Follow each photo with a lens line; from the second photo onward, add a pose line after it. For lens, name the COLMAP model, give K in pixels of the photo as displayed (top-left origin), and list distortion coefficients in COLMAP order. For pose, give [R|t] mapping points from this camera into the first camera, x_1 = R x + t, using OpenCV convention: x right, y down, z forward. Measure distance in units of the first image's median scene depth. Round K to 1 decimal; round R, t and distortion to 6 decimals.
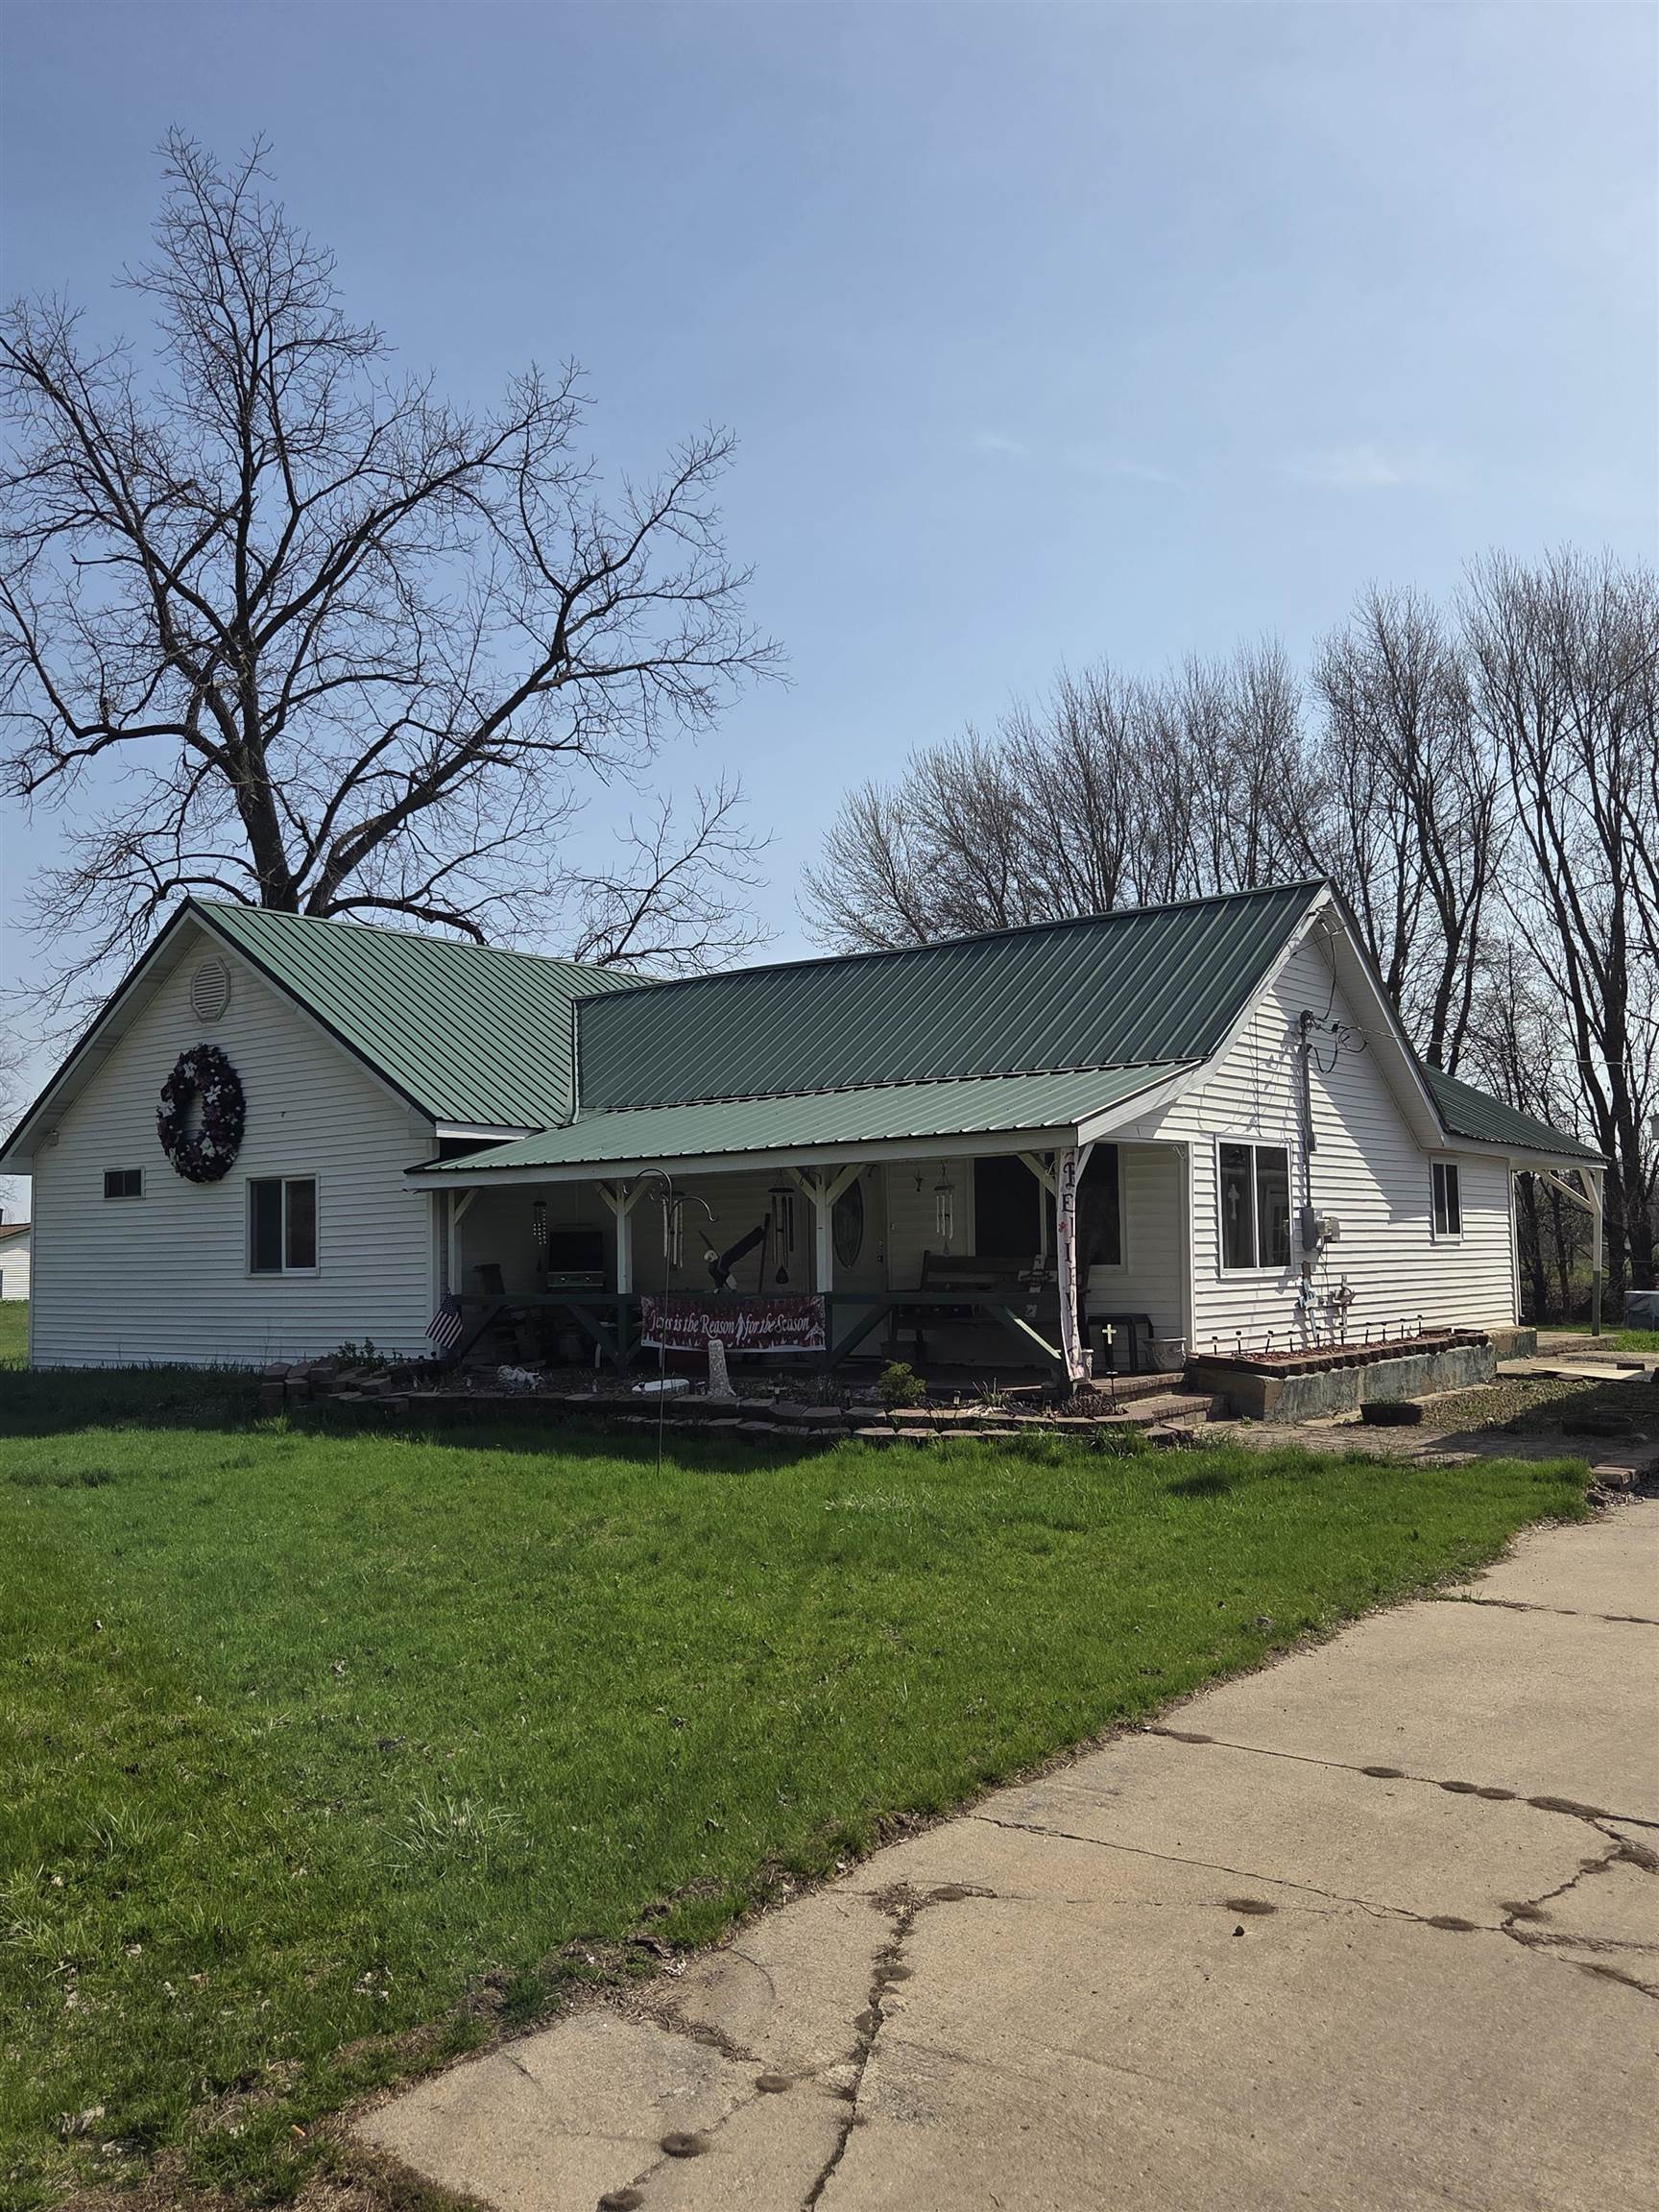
lens RADIAL K [[1693.1, 0, 829.5], [0, 1693.1, 1106.0], [0, 0, 1]] dist [0.071277, -0.075143]
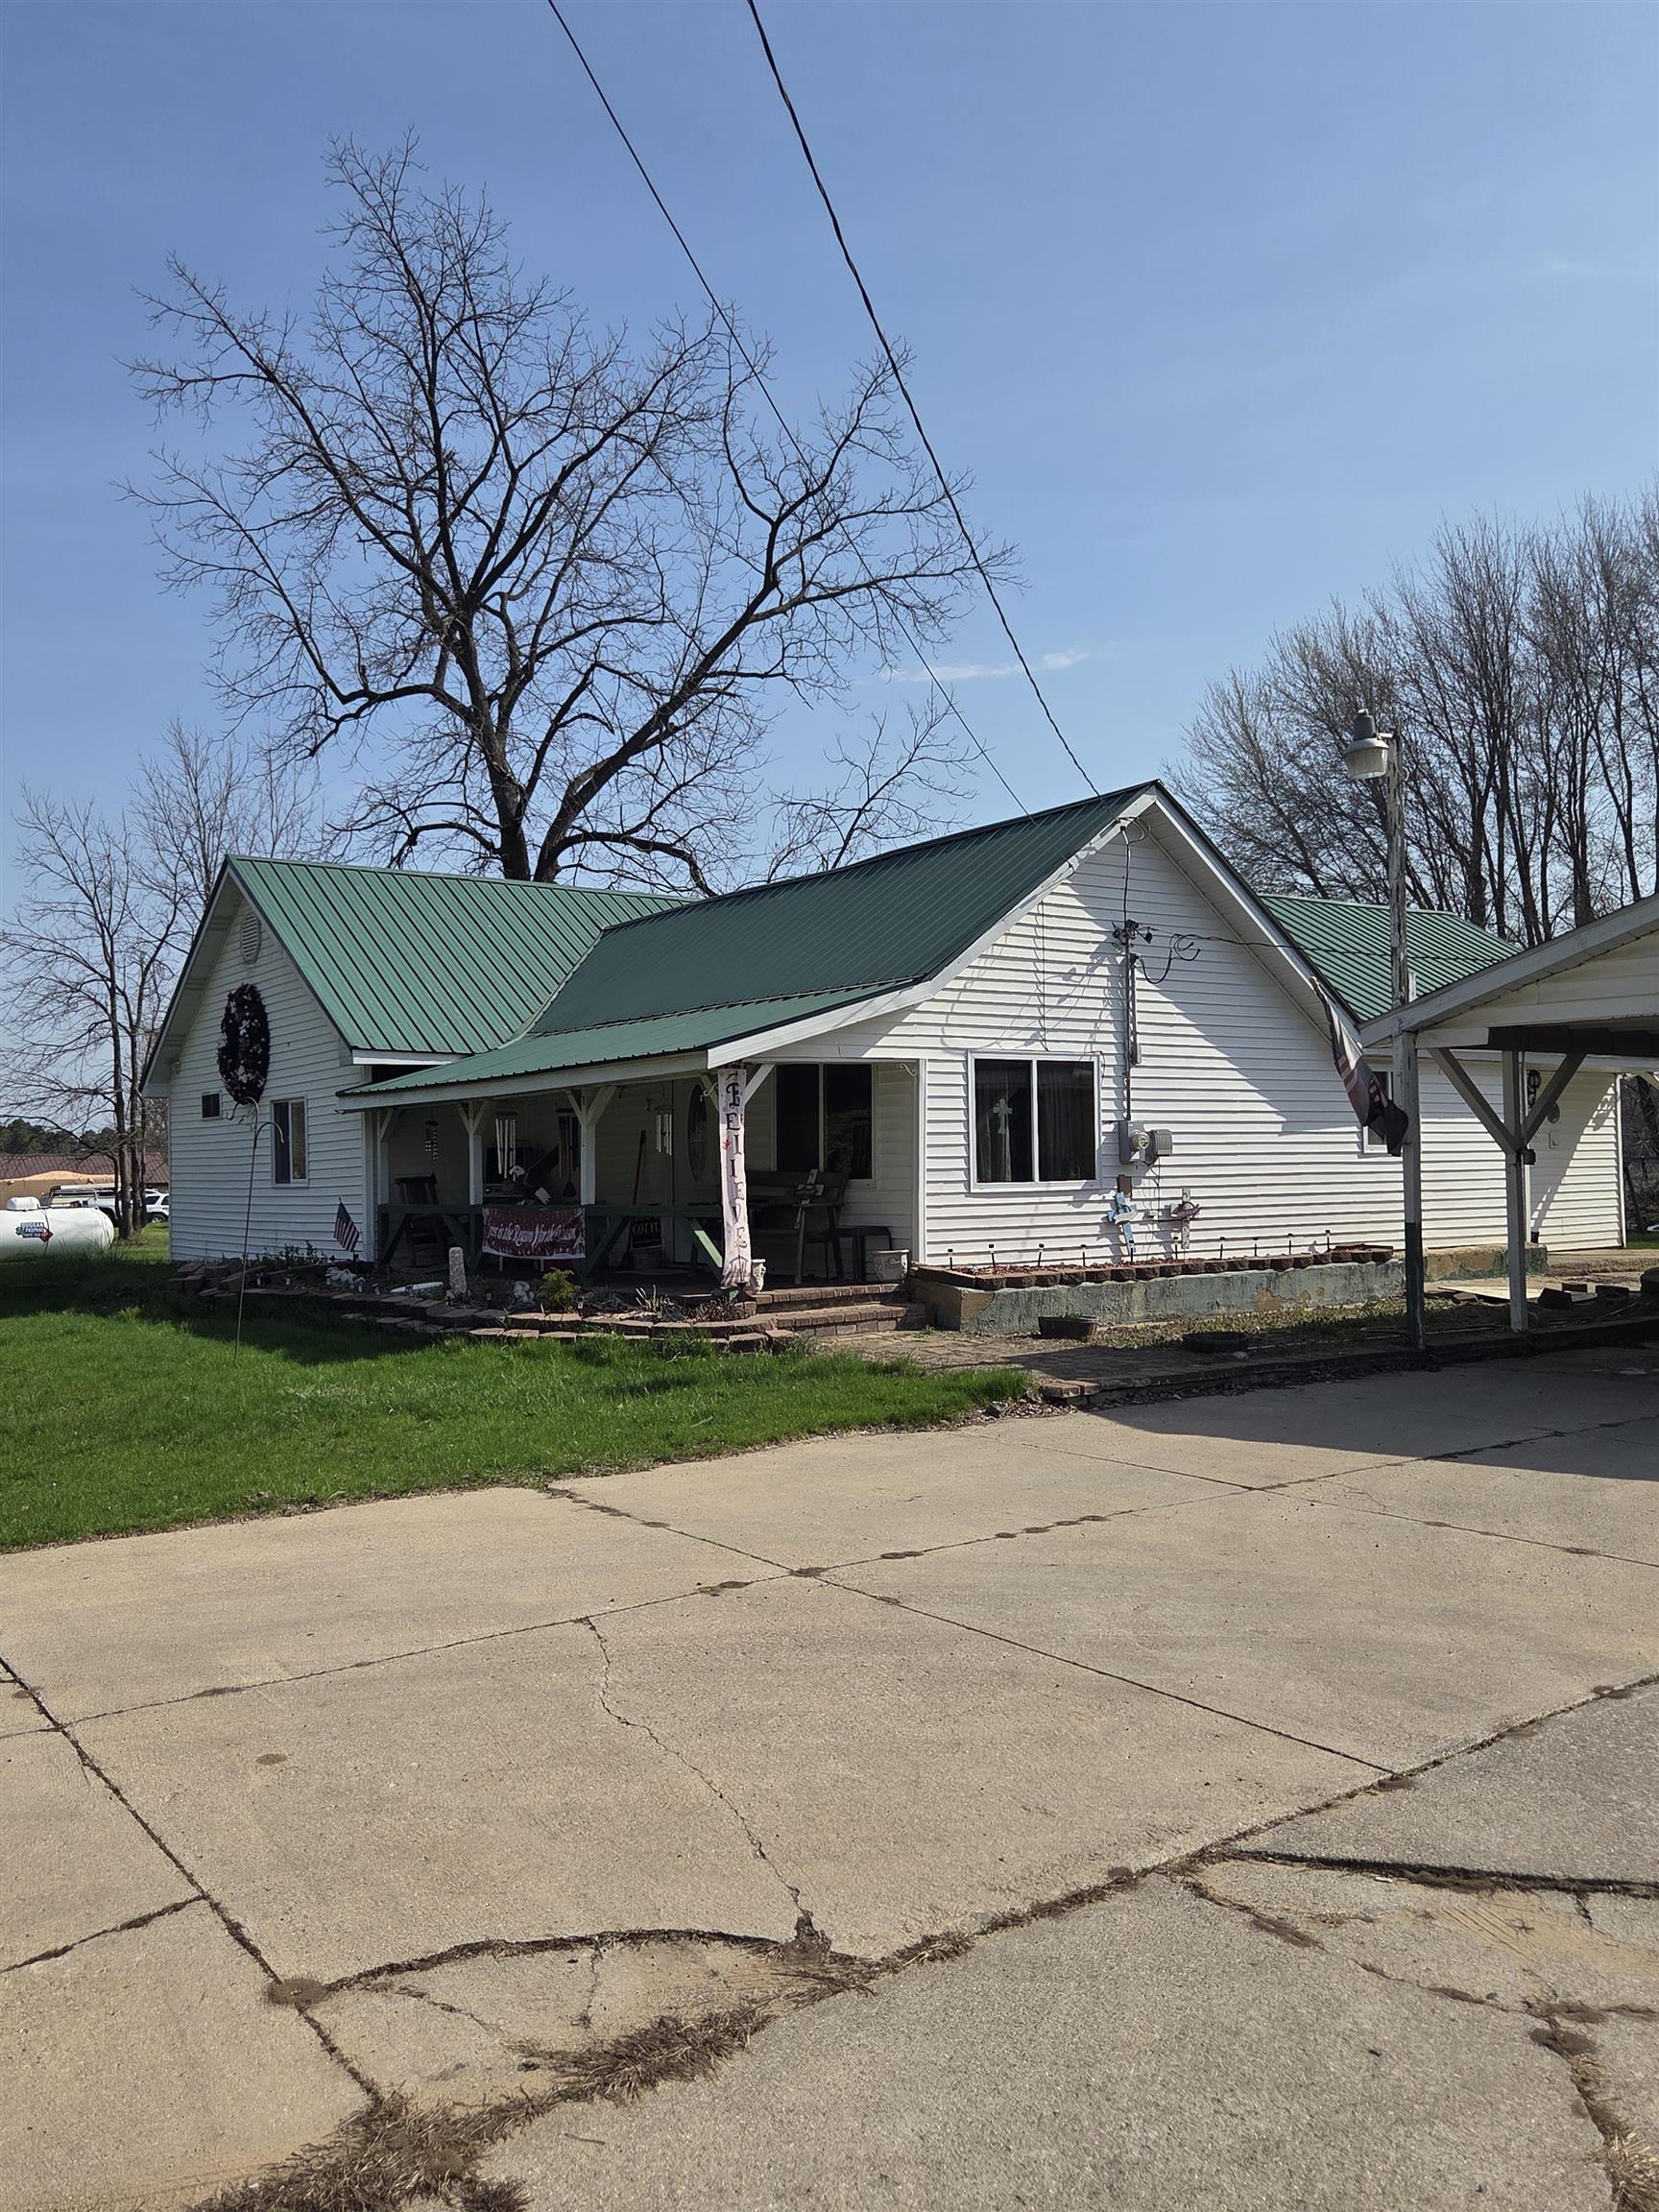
lens RADIAL K [[1693.1, 0, 829.5], [0, 1693.1, 1106.0], [0, 0, 1]] dist [0.071277, -0.075143]
pose [[0.960450, -0.009994, -0.278272, 0.344990], [0.025327, 0.998349, 0.051560, -0.003570], [0.277297, -0.056568, 0.959118, 0.007486]]
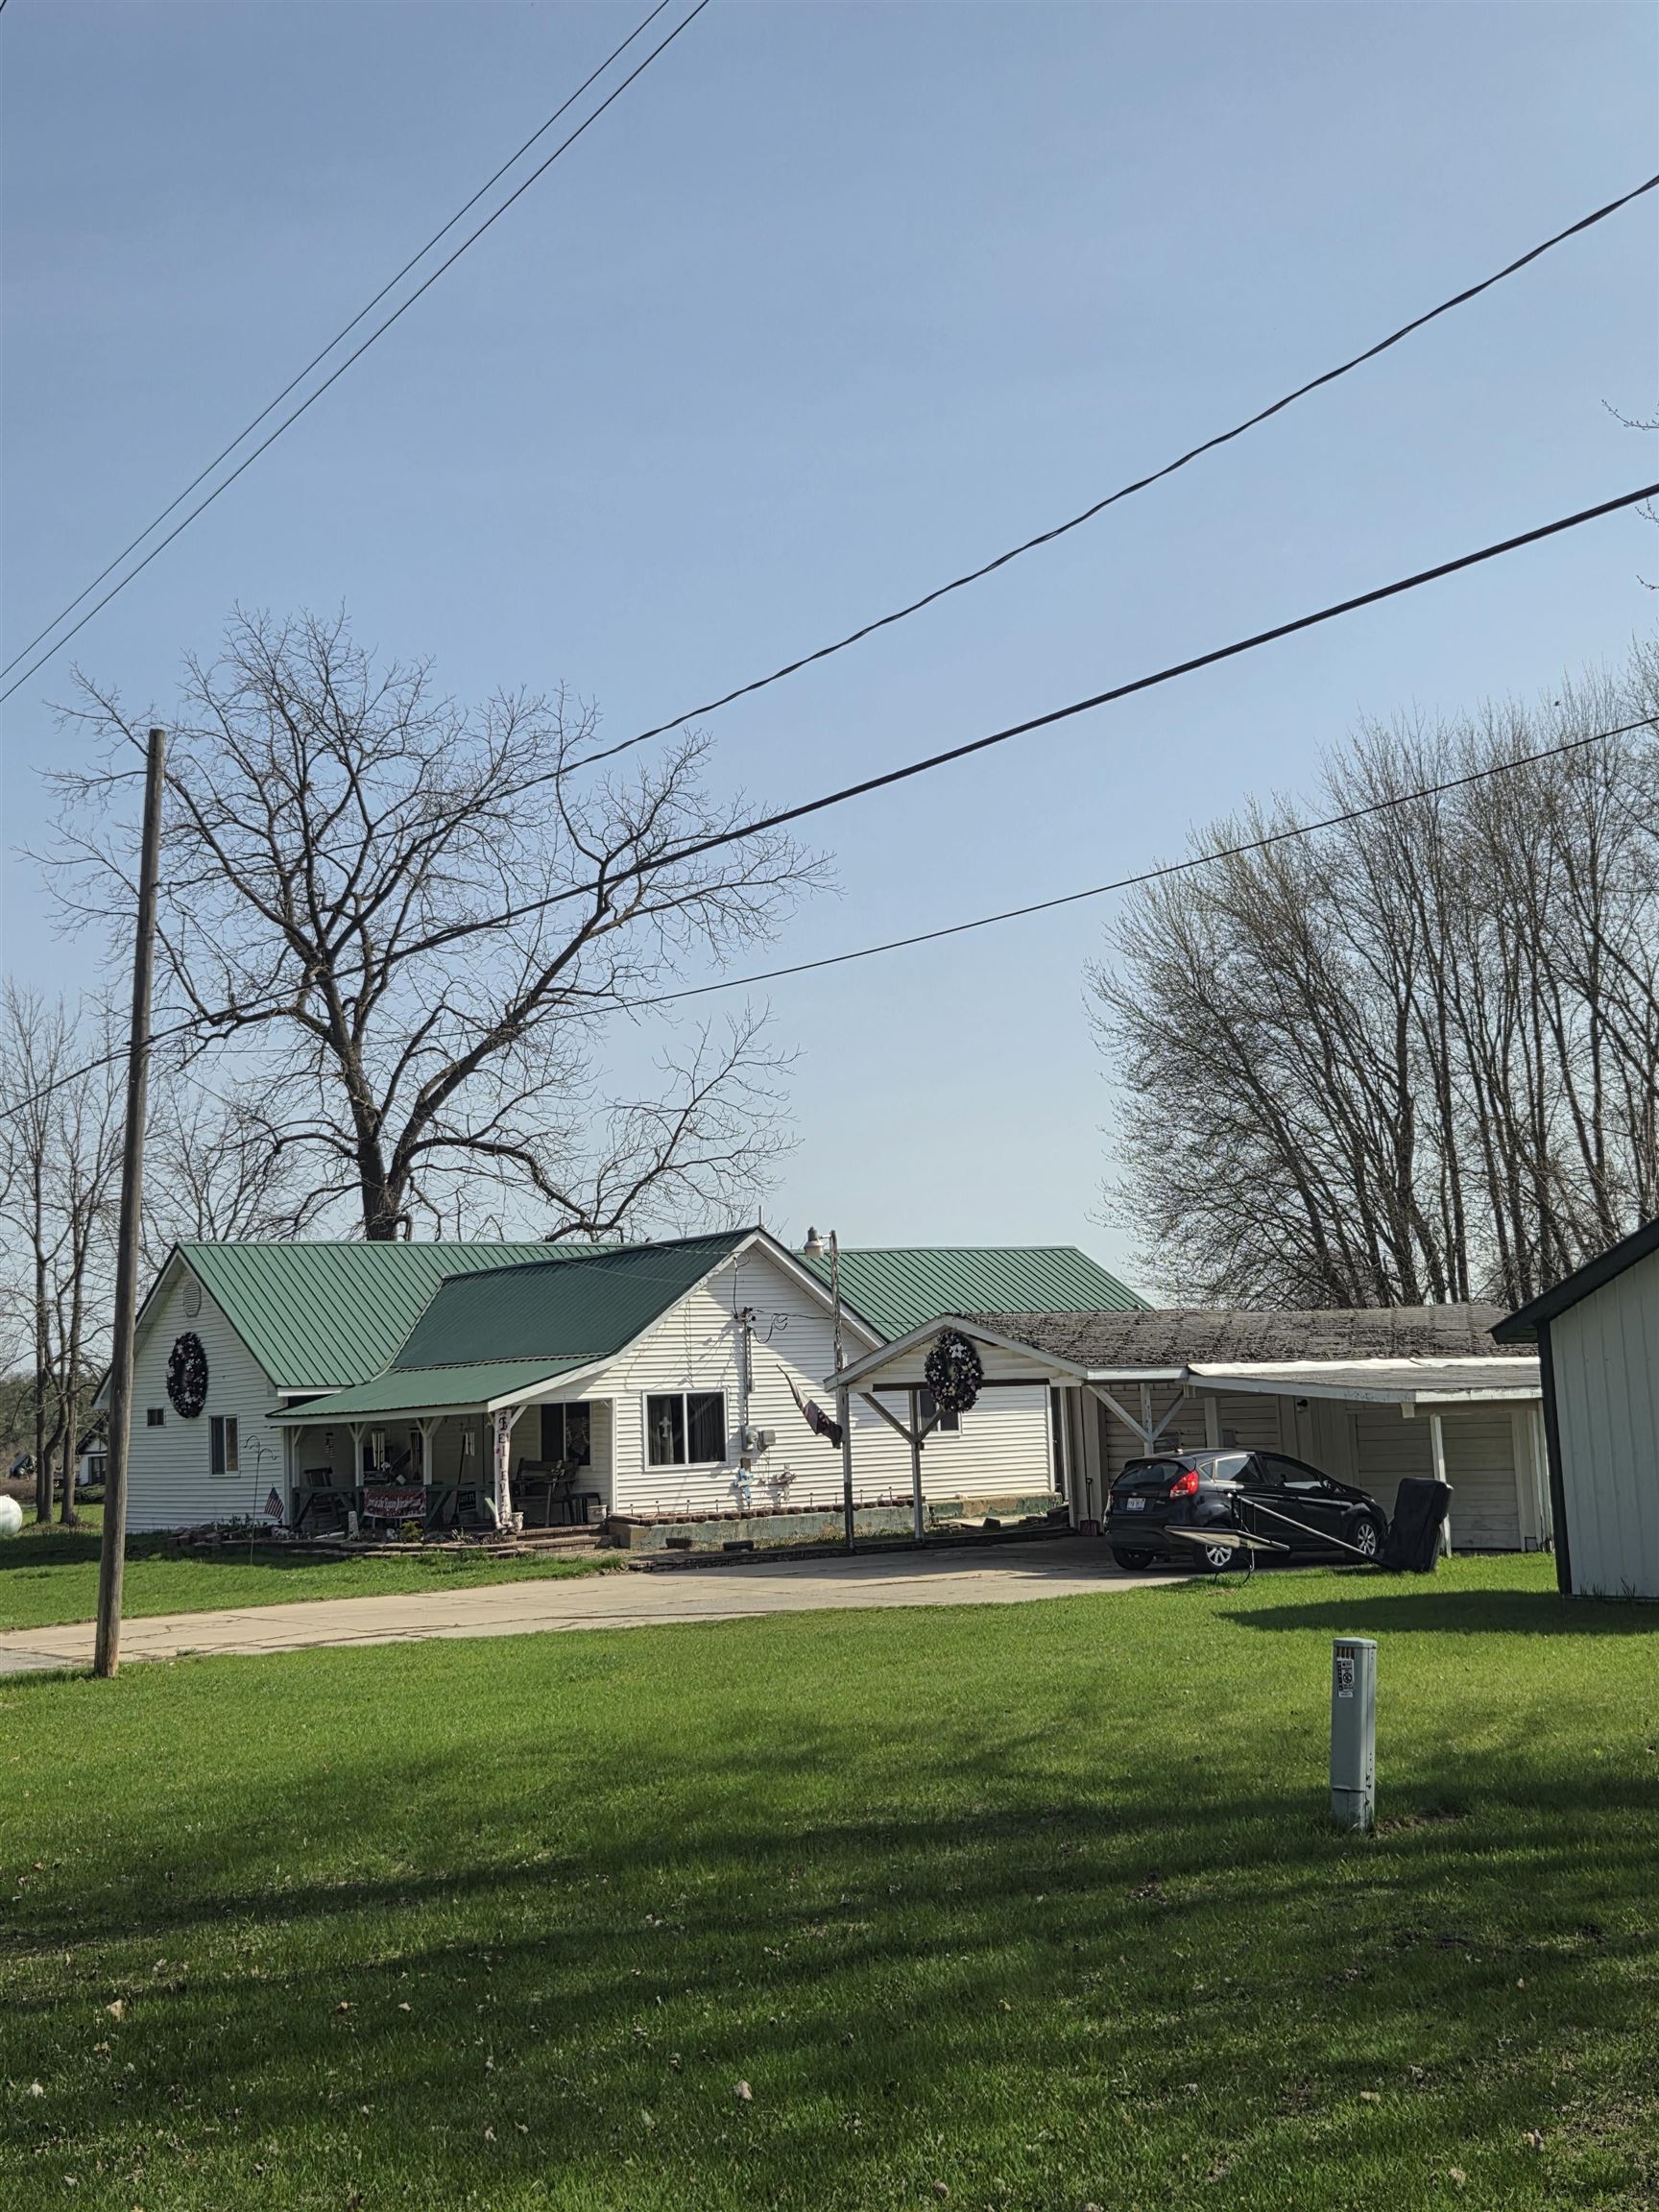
lens RADIAL K [[2429.8, 0, 892.4], [0, 2429.8, 1095.1], [0, 0, 1]] dist [0.058650, -0.014022]
pose [[0.969192, -0.054789, -0.240137, 0.902458], [0.046996, 0.998170, -0.038063, -0.149629], [0.241783, 0.025605, 0.969993, -1.163091]]
